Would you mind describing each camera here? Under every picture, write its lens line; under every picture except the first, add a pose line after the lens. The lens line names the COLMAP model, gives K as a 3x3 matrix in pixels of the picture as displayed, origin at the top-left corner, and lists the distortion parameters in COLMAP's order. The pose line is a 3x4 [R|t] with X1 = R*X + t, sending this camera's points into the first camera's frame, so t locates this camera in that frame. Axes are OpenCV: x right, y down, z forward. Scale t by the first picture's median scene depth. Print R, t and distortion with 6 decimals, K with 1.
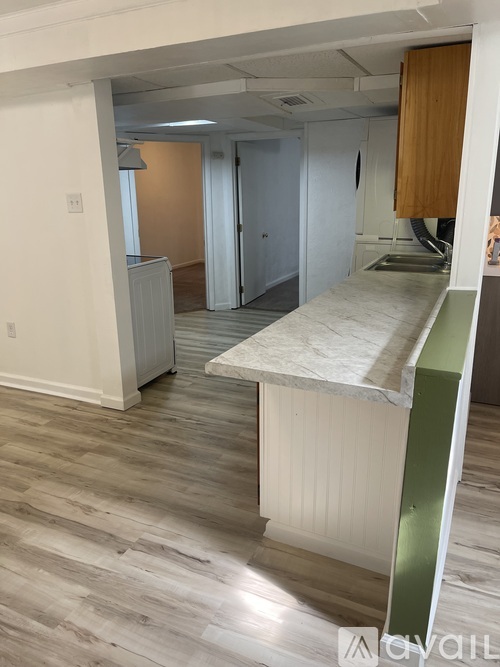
lens RADIAL K [[506.4, 0, 247.9], [0, 506.4, 331.5], [0, 0, 1]] dist [0.057886, -0.057940]
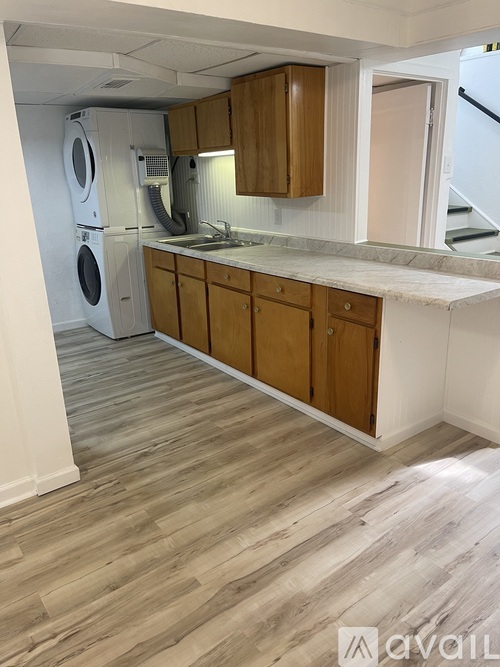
lens RADIAL K [[506.4, 0, 252.8], [0, 506.4, 331.9], [0, 0, 1]] dist [0.057886, -0.057940]
pose [[0.466204, -0.268184, 0.843049, -0.949235], [0.267389, 0.951091, 0.154688, -0.133191], [-0.843301, 0.153306, 0.515112, 0.505883]]
